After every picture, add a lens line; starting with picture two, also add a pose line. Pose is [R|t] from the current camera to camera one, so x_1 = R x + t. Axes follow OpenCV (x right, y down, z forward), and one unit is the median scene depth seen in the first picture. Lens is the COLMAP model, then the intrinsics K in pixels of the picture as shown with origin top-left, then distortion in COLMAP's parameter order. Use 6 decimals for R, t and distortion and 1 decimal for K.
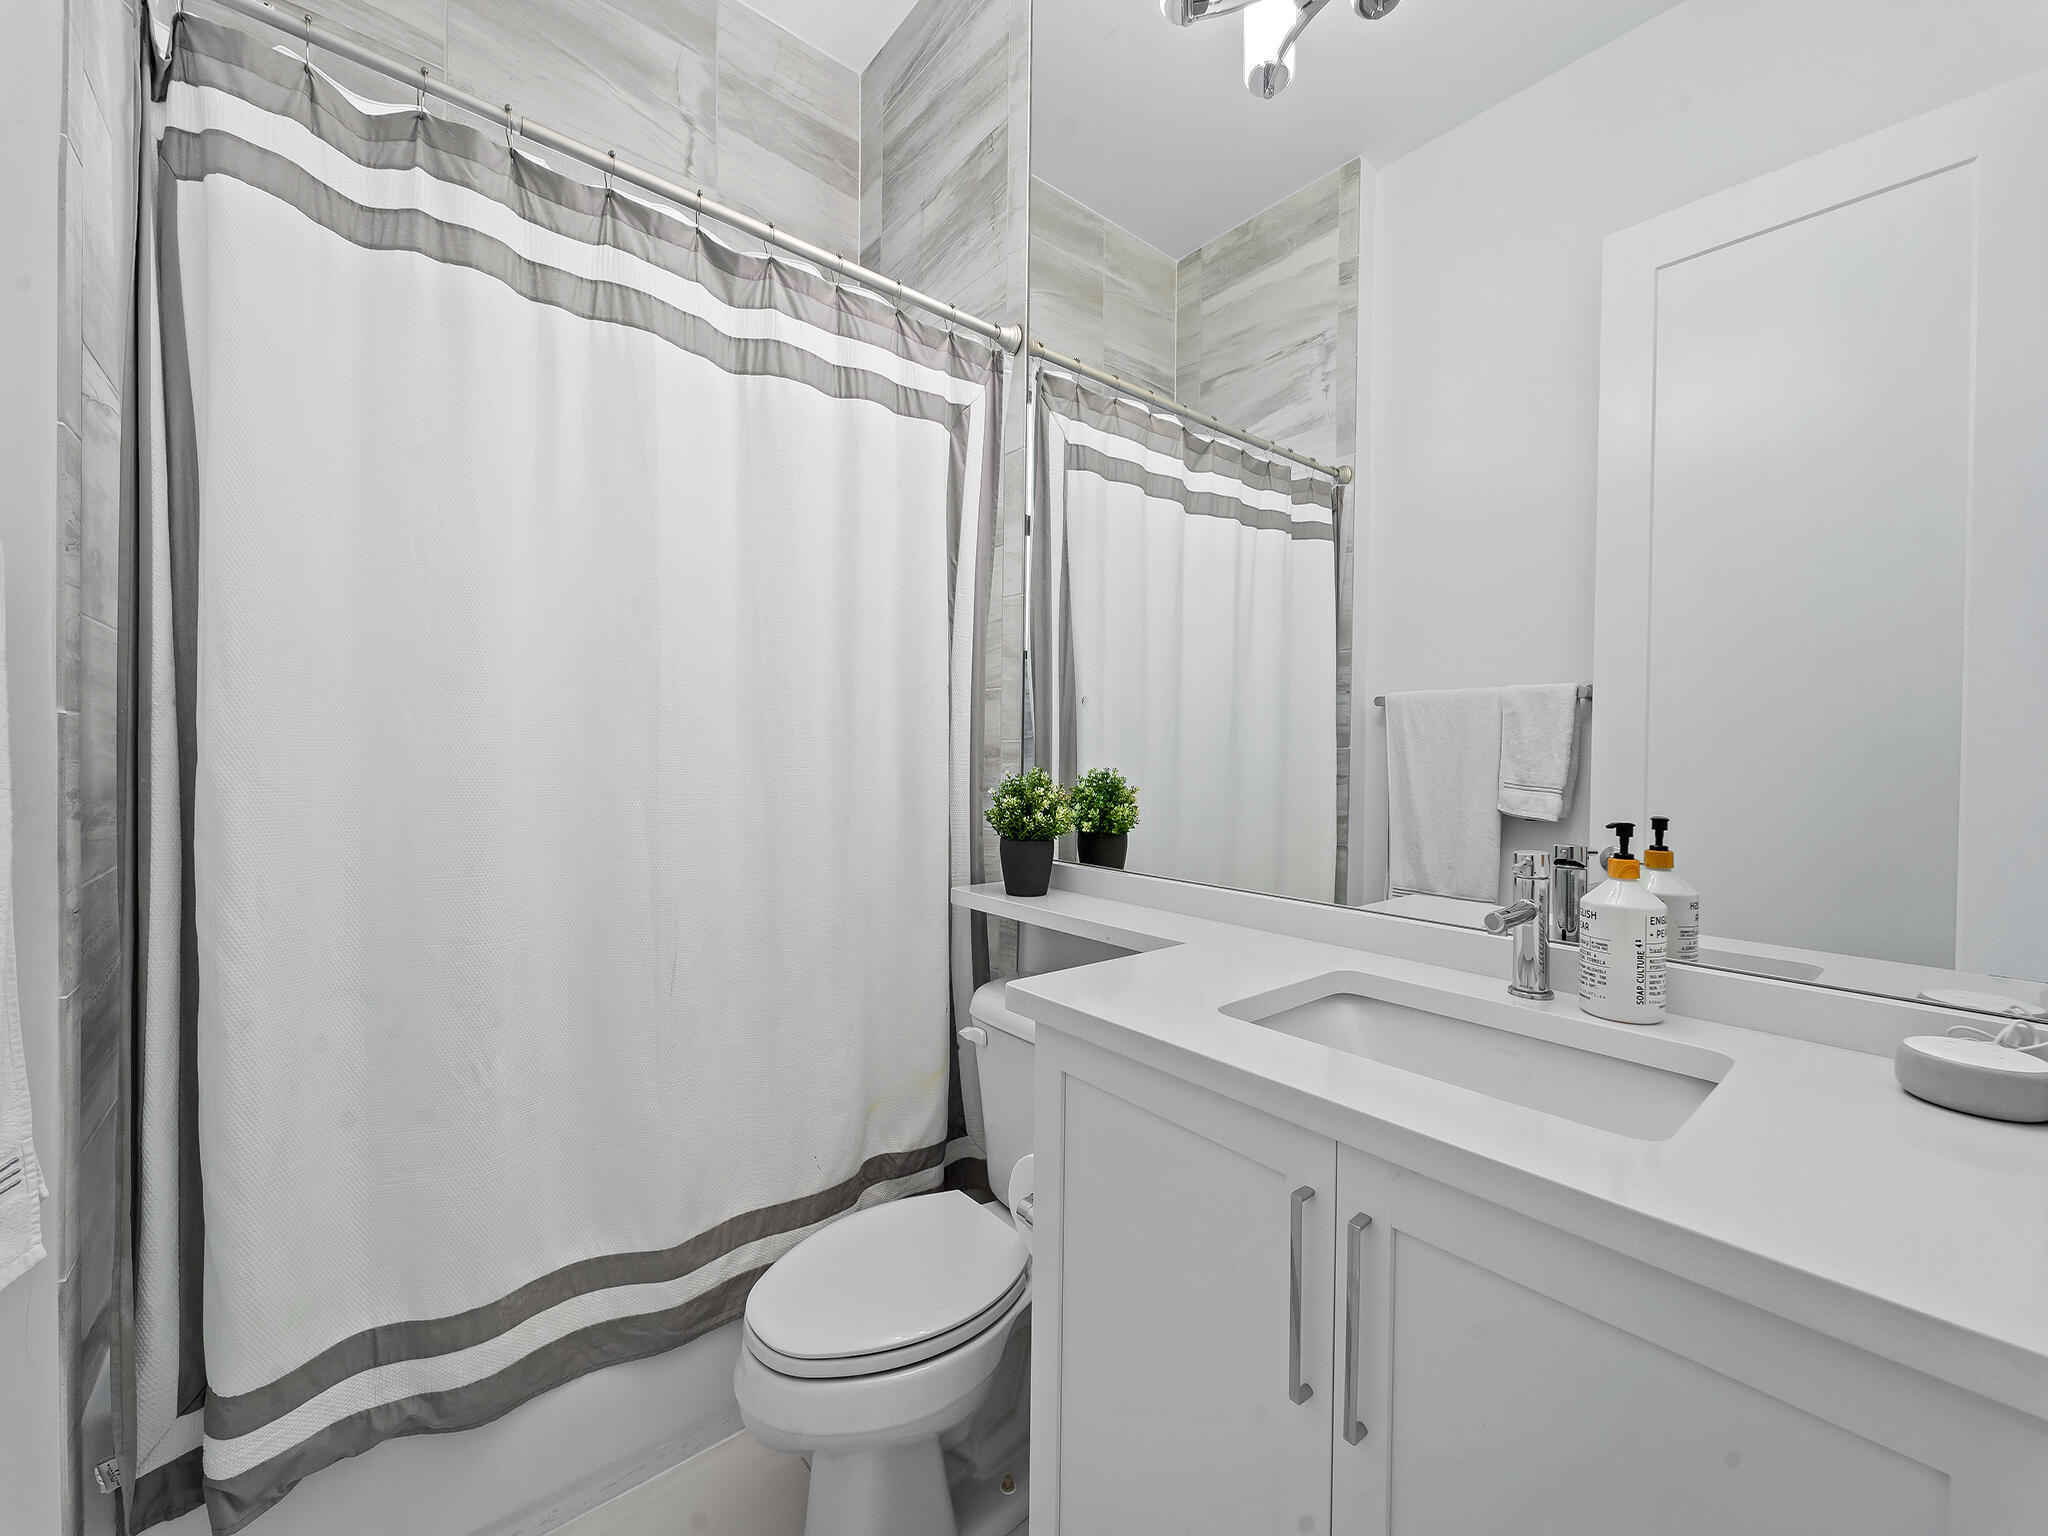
lens RADIAL K [[844.3, 0, 1011.6], [0, 844.3, 765.9], [0, 0, 1]] dist [0.002496, -0.000962]
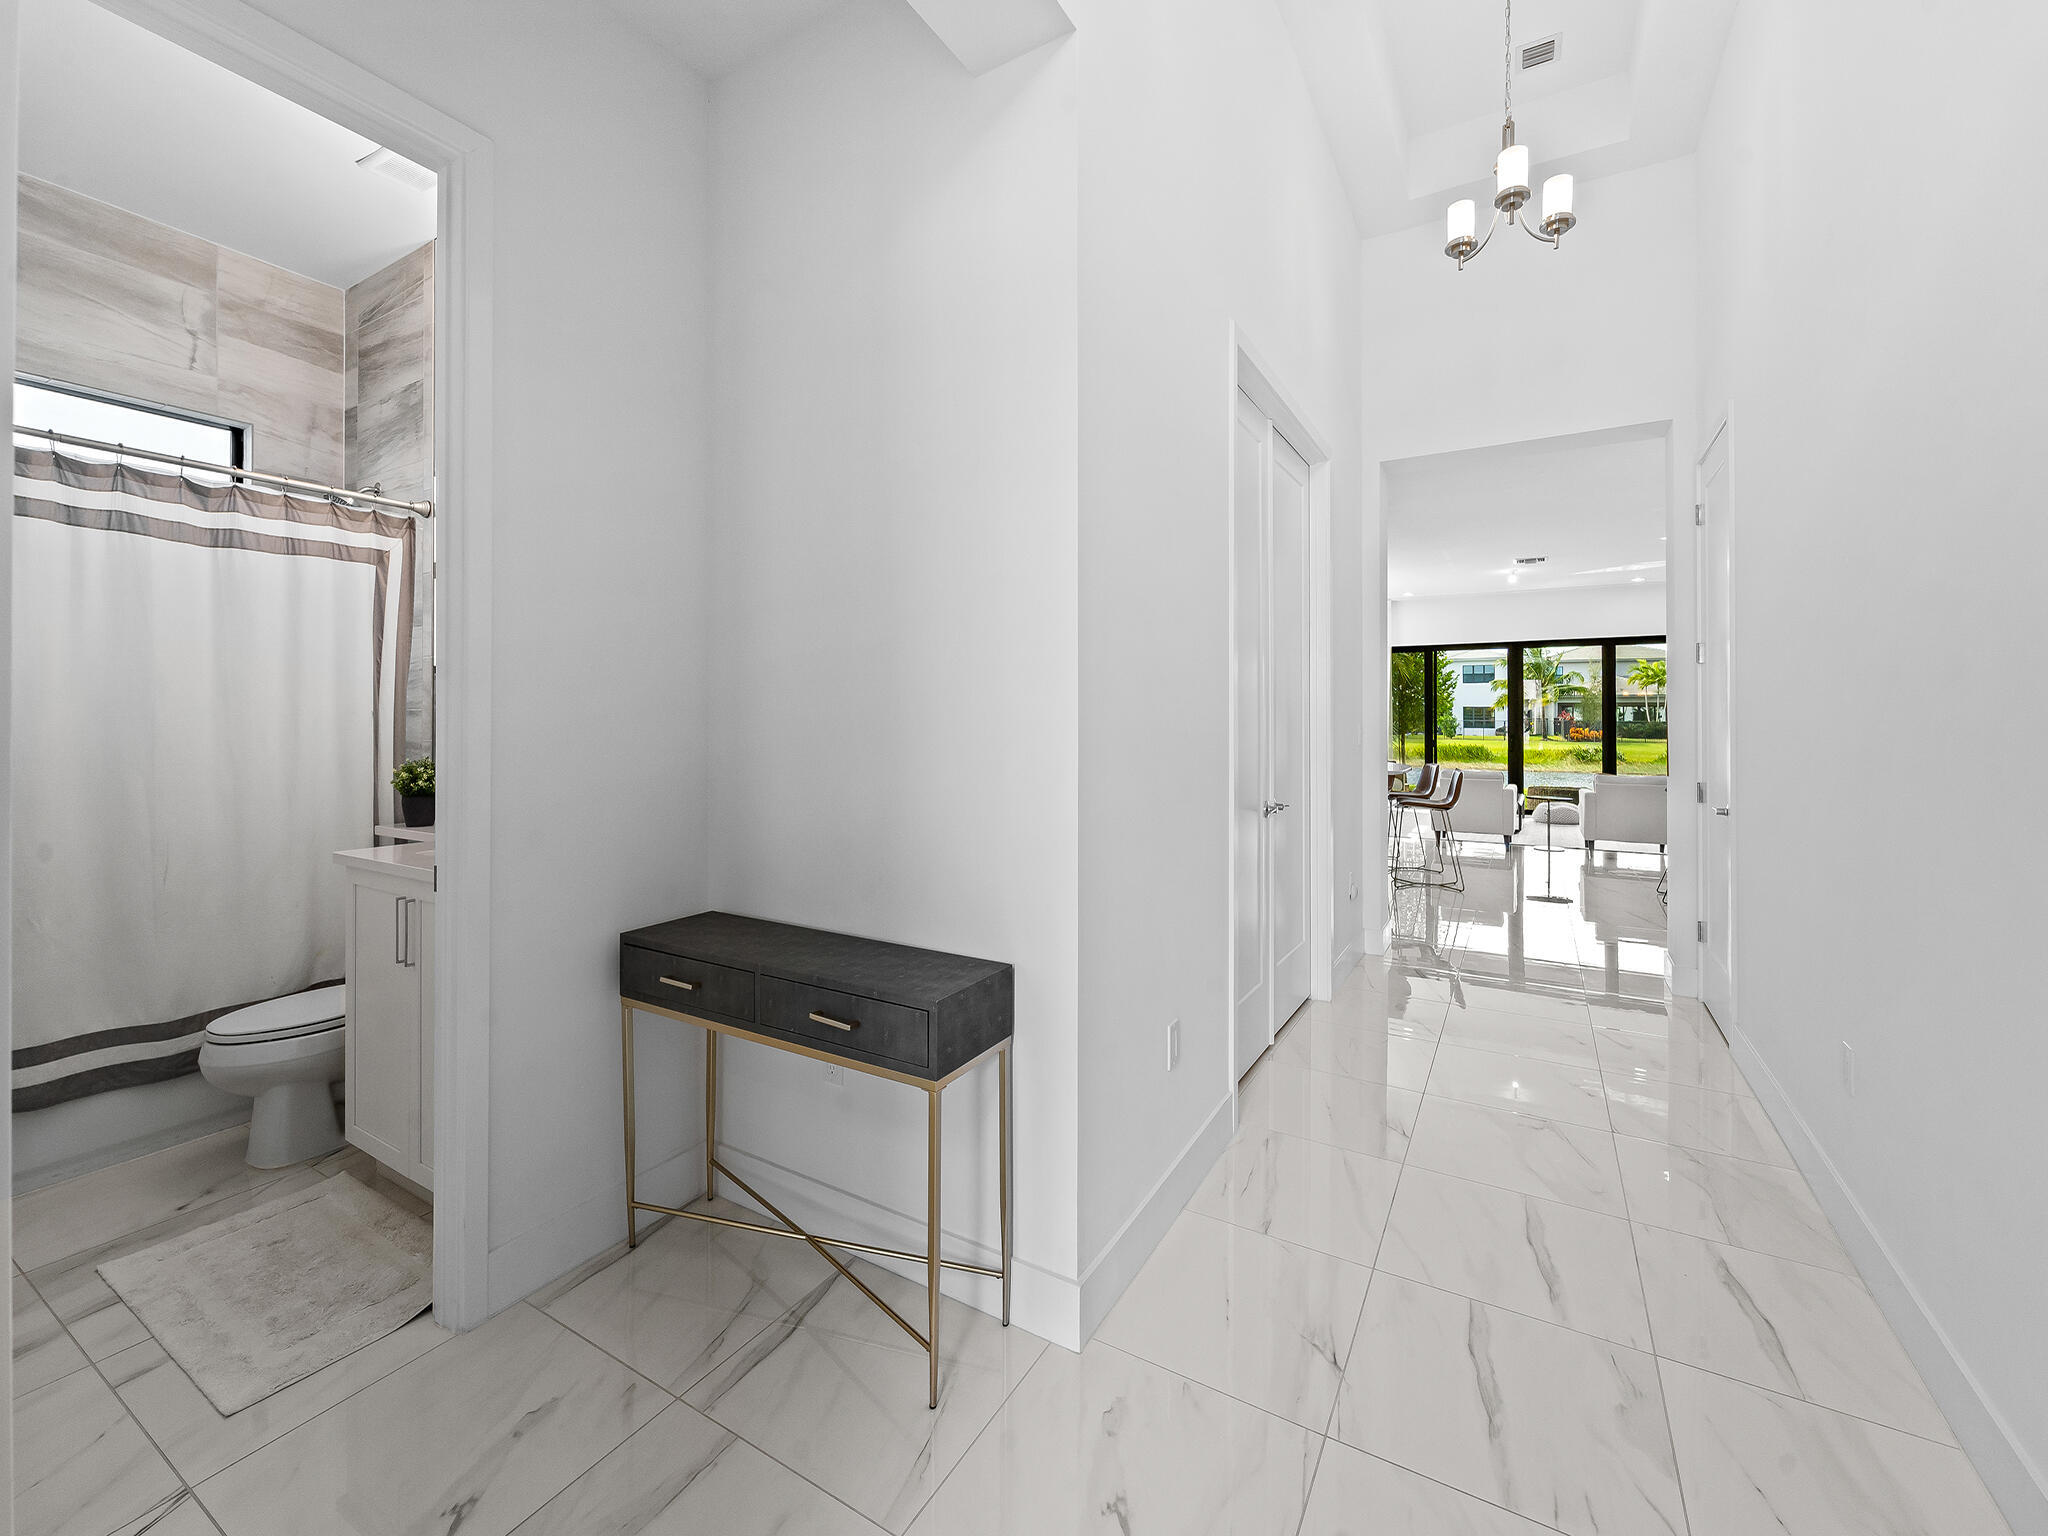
lens RADIAL K [[844.3, 0, 1008.1], [0, 844.3, 721.4], [0, 0, 1]] dist [0.002496, -0.000962]
pose [[0.939500, -0.011670, 0.342350, 0.580763], [0.016903, 0.999781, -0.012308, -0.029624], [-0.342132, 0.017350, 0.939492, -1.140591]]
